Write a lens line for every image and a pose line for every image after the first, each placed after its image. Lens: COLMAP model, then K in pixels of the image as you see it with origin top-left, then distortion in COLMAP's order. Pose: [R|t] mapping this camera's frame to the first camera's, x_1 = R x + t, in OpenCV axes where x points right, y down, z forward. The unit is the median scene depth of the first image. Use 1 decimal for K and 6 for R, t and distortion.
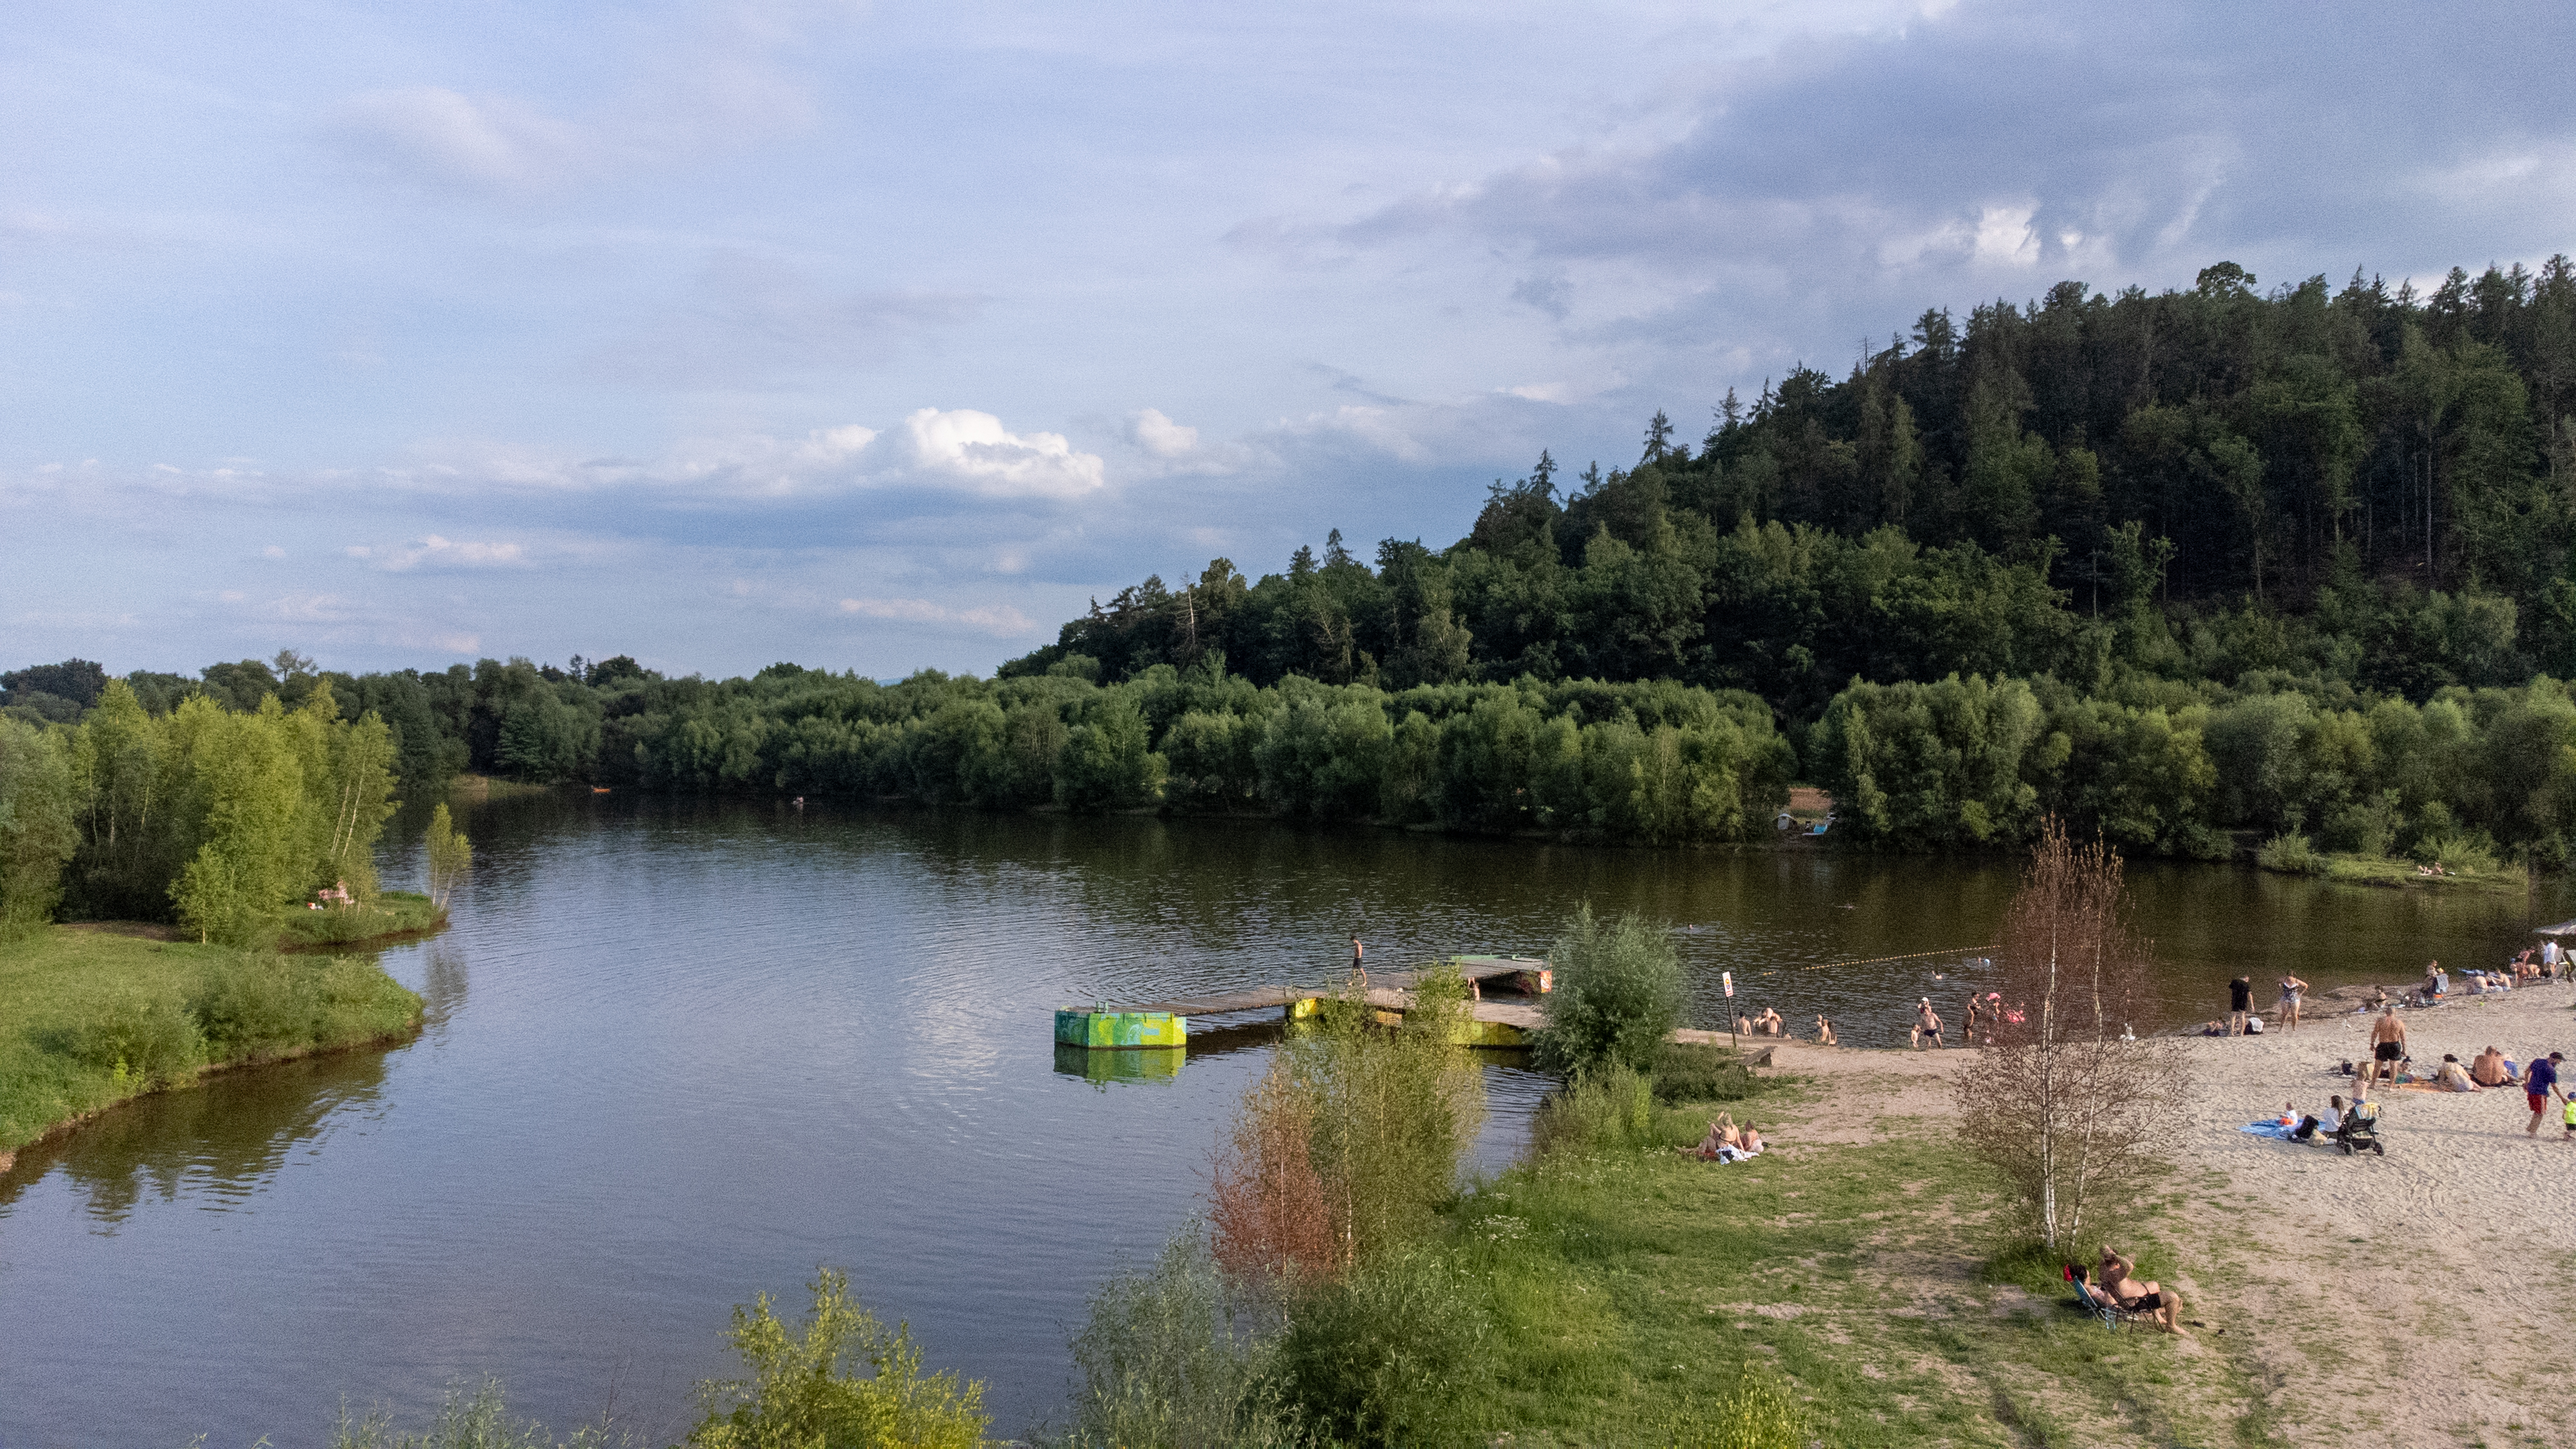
lens RADIAL K [[1958.2, 0, 1324.0], [0, 1958.2, 728.8], [0, 0, 1]] dist [-0.003284, 0.154084]
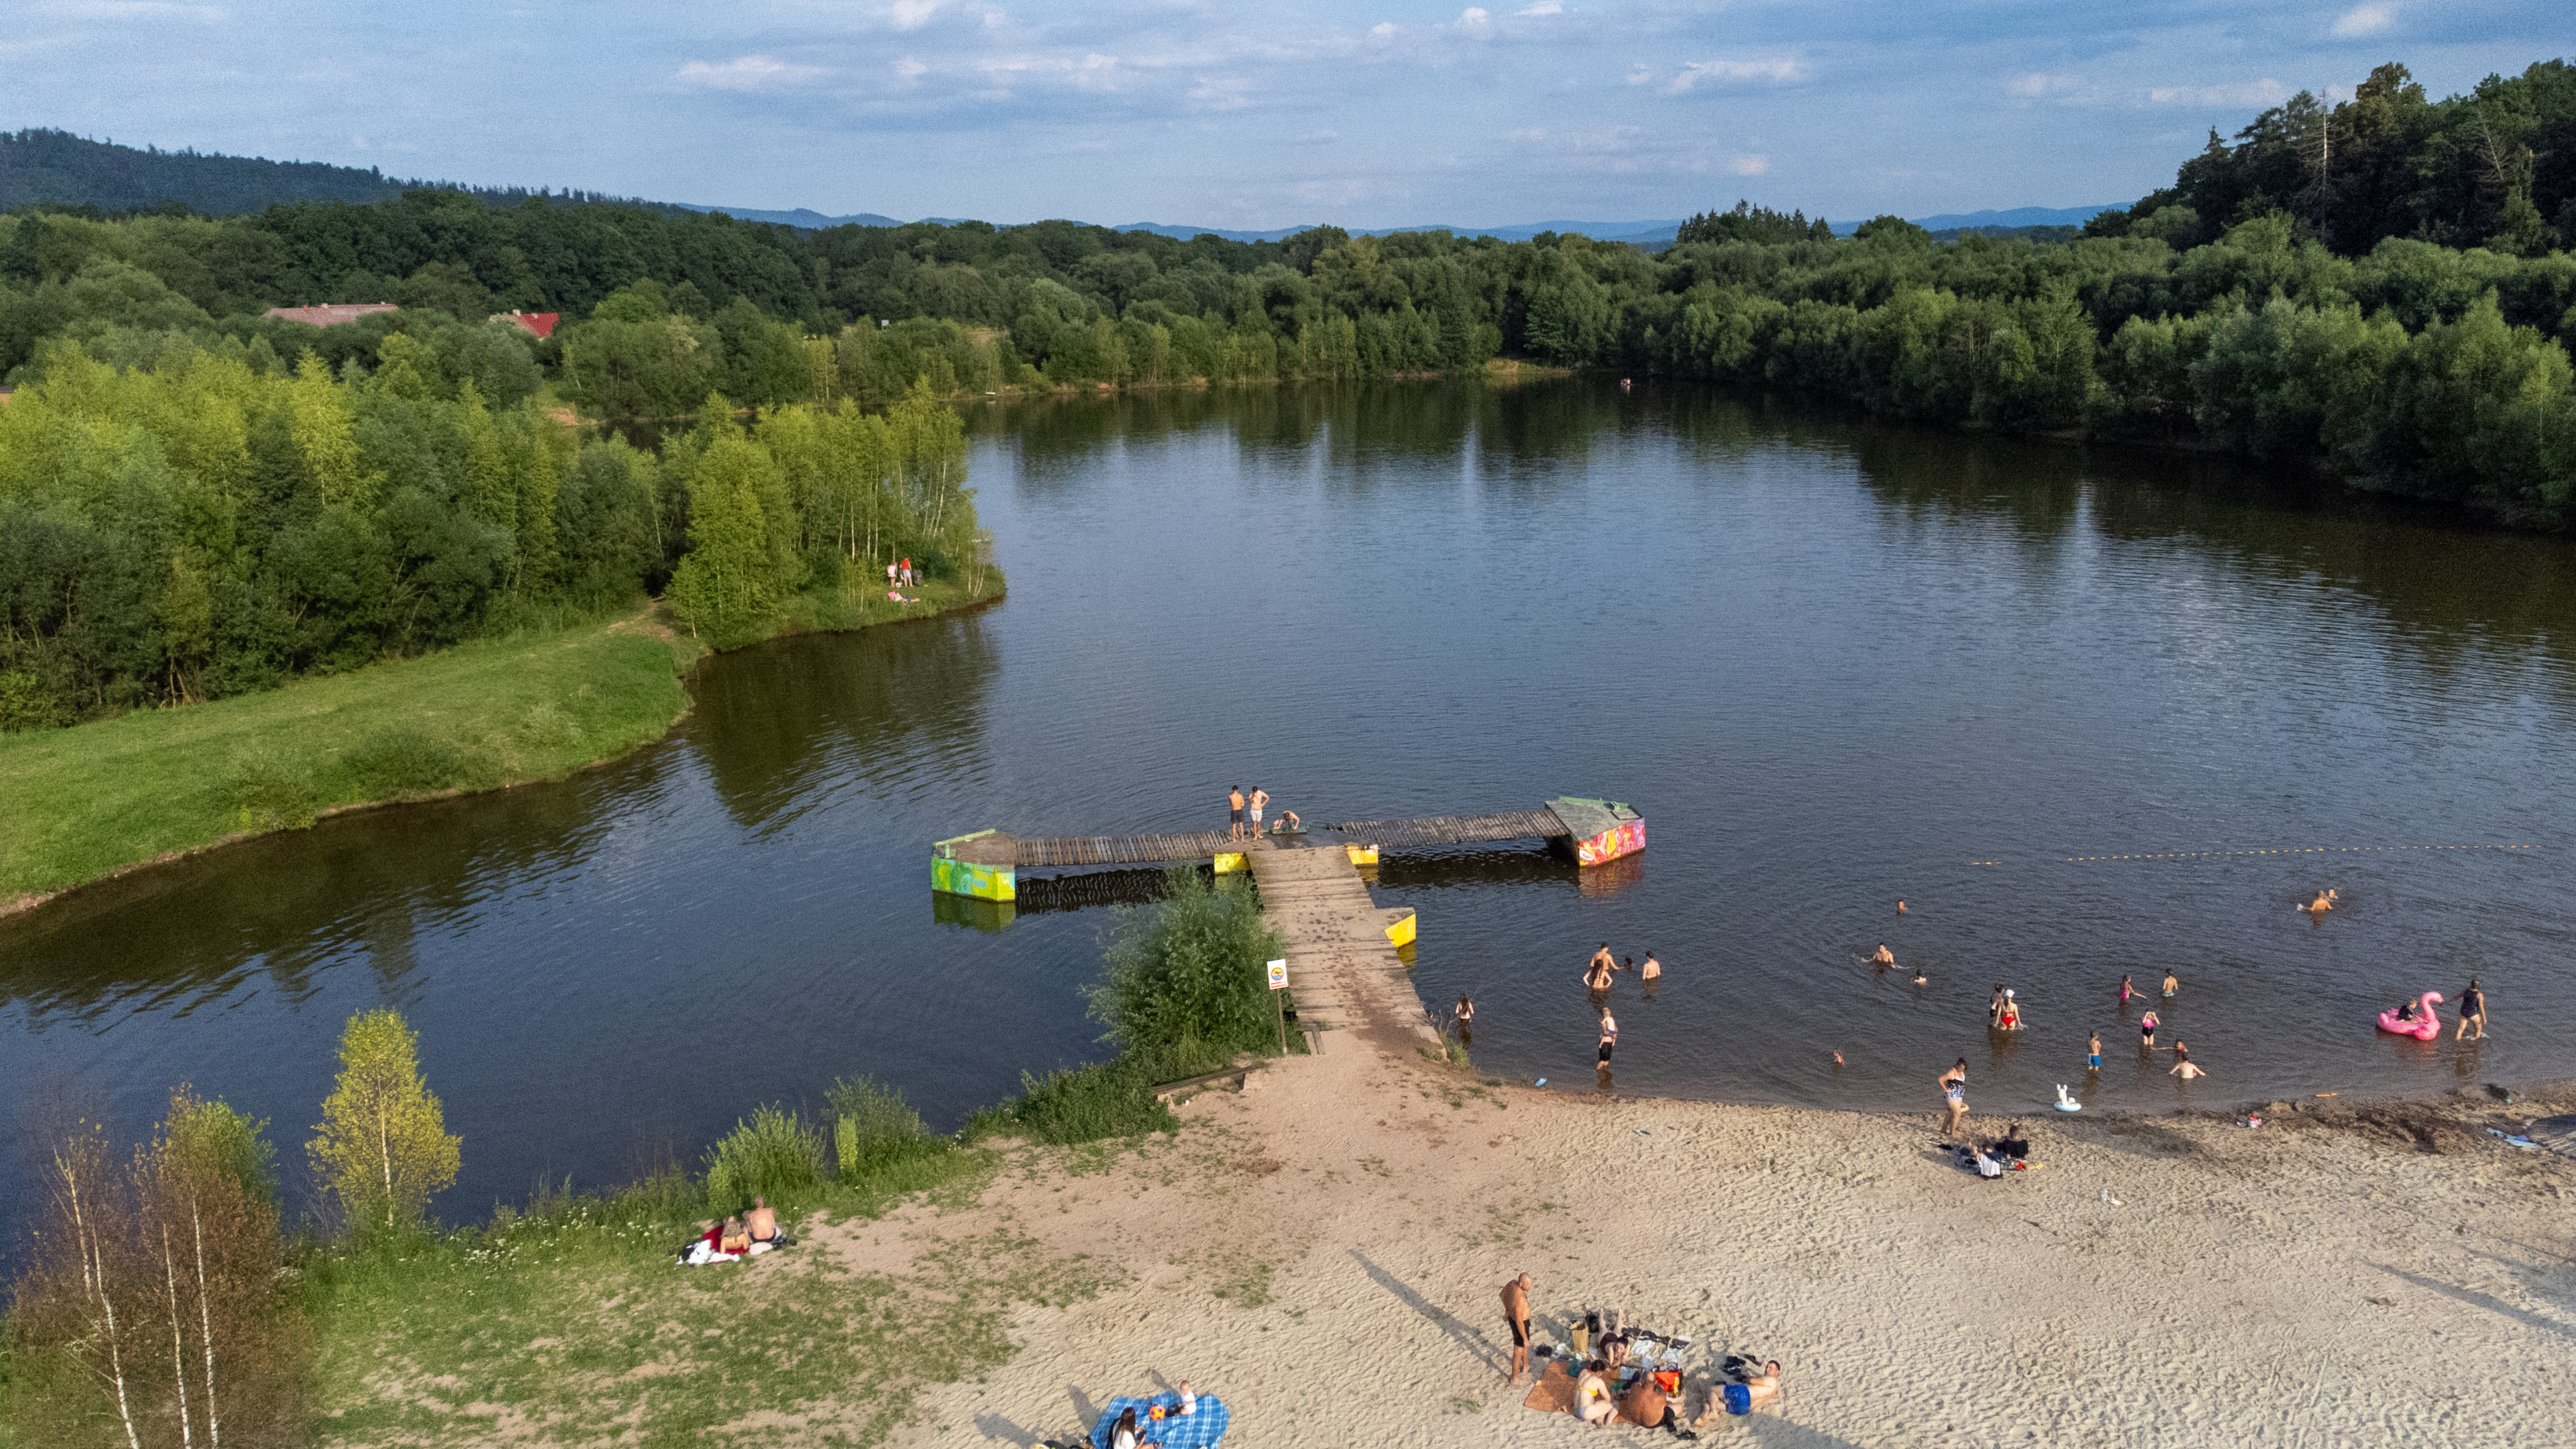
lens RADIAL K [[2037.7, 0, 1288.0], [0, 2037.7, 724.5], [0, 0, 1]] dist [0.008300, 0.075728]
pose [[0.790079, 0.117599, -0.601619, 0.191089], [0.027157, 0.973748, 0.226003, -0.045426], [0.612403, -0.194898, 0.766144, 0.092400]]
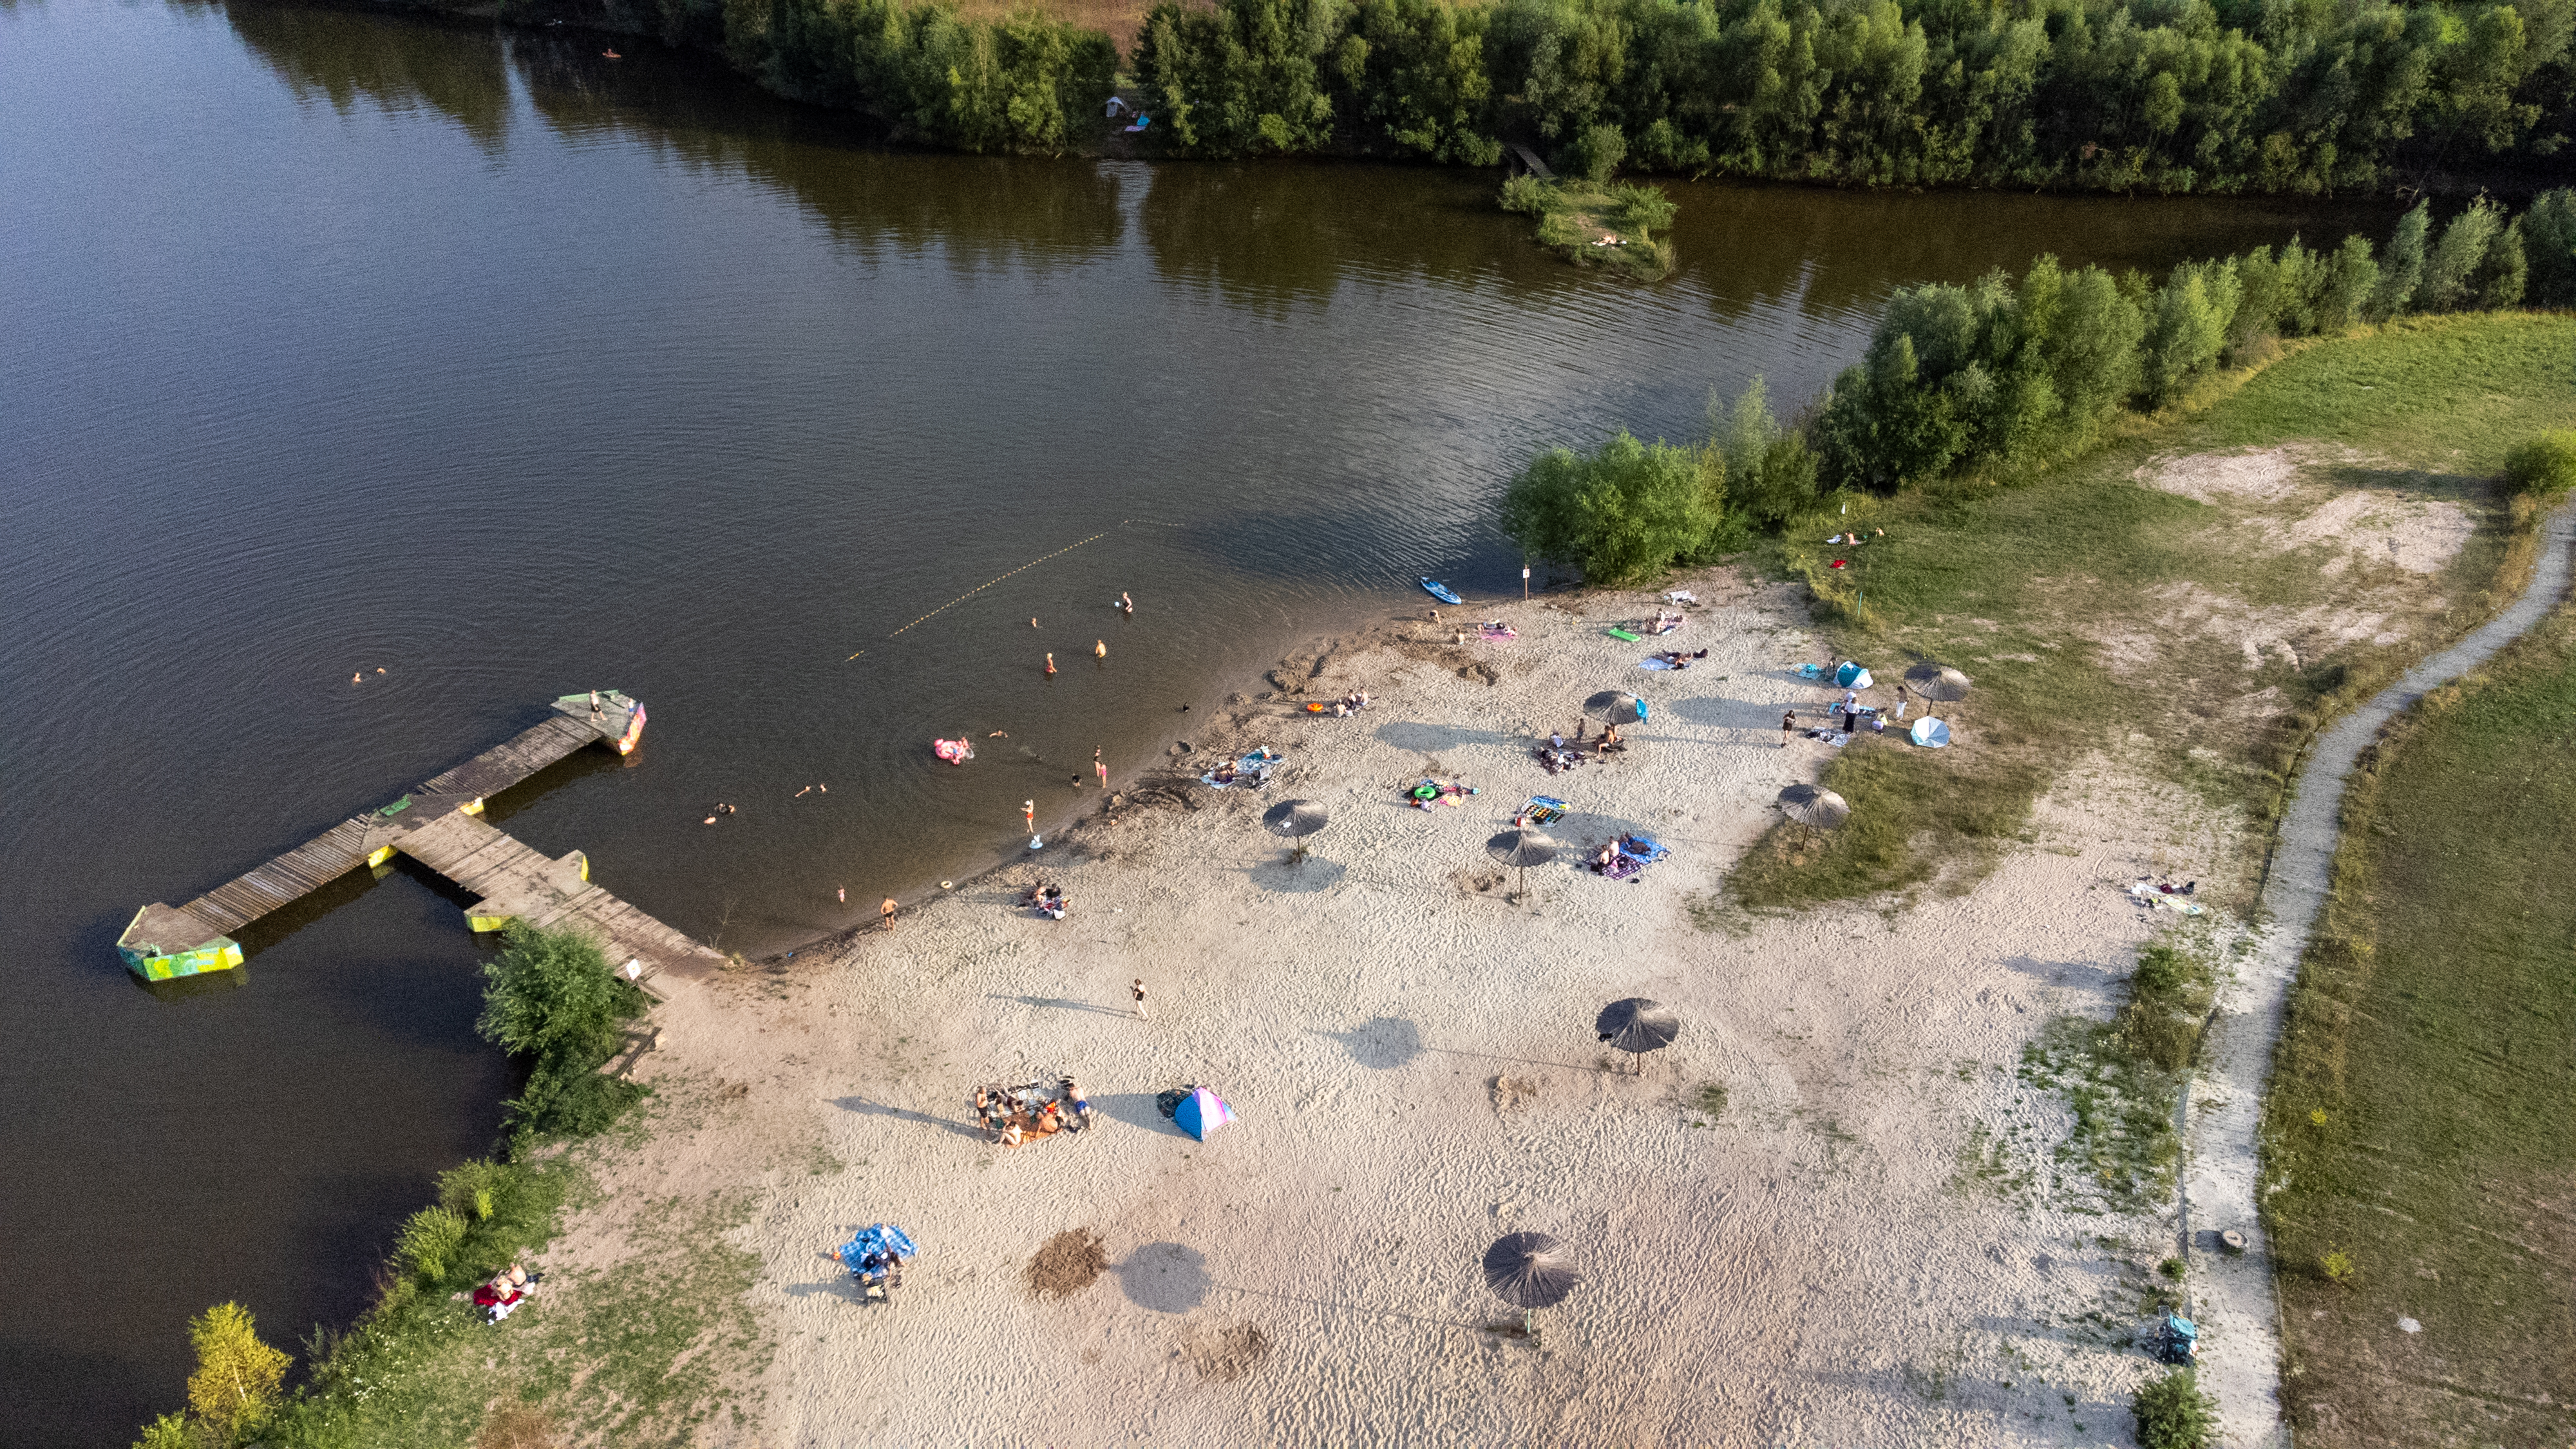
lens RADIAL K [[1958.2, 0, 1324.0], [0, 1958.2, 728.8], [0, 0, 1]] dist [-0.003284, 0.154084]
pose [[0.984844, -0.095978, 0.144468, 0.132579], [0.000474, 0.834422, 0.551126, -0.199052], [-0.173443, -0.542704, 0.821821, -0.029444]]
